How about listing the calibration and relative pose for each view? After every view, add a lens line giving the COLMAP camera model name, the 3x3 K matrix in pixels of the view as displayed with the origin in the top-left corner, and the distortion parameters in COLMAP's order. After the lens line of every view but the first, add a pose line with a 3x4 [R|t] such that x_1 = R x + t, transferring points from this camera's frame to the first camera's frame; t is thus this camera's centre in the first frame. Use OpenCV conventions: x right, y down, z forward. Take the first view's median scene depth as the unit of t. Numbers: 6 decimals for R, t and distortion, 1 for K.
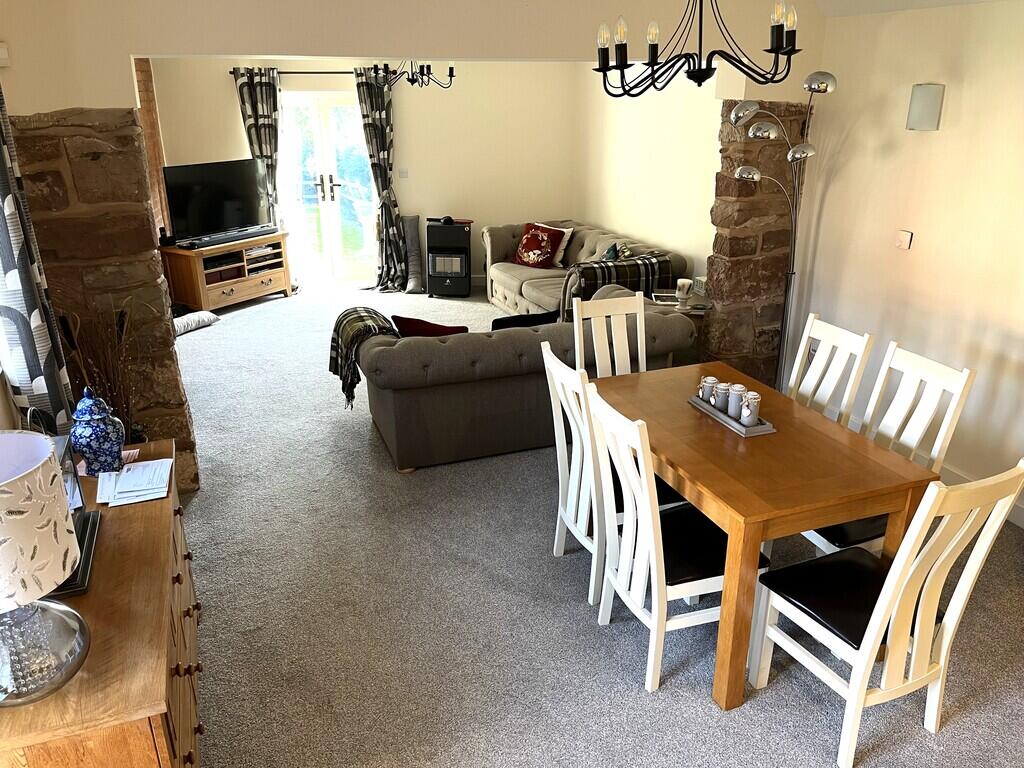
lens RADIAL K [[767.9, 0, 512.0], [0, 767.9, 384.0], [0, 0, 1]] dist [0.001809, 0.000993]
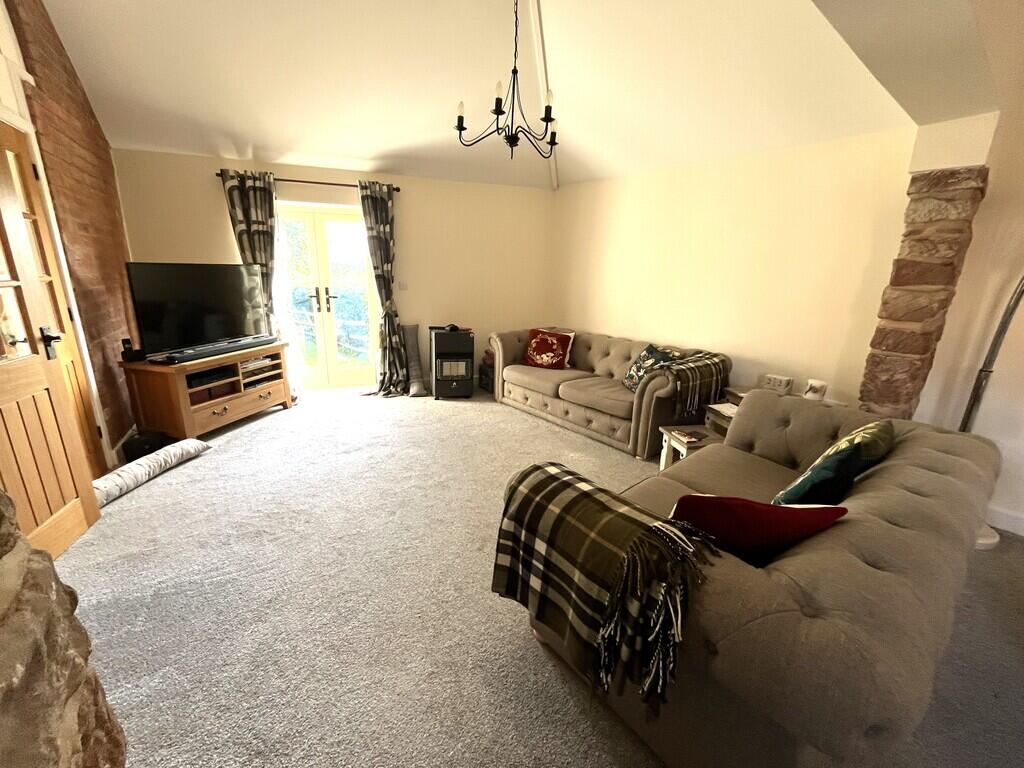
lens RADIAL K [[417.0, 0, 512.0], [0, 417.0, 384.0], [0, 0, 1]] dist [-0.008727, -0.000076]
pose [[0.952418, -0.052237, 0.300286, -0.187697], [0.080278, 0.993410, -0.081809, -0.082626], [-0.294033, 0.102022, 0.950335, 0.438839]]
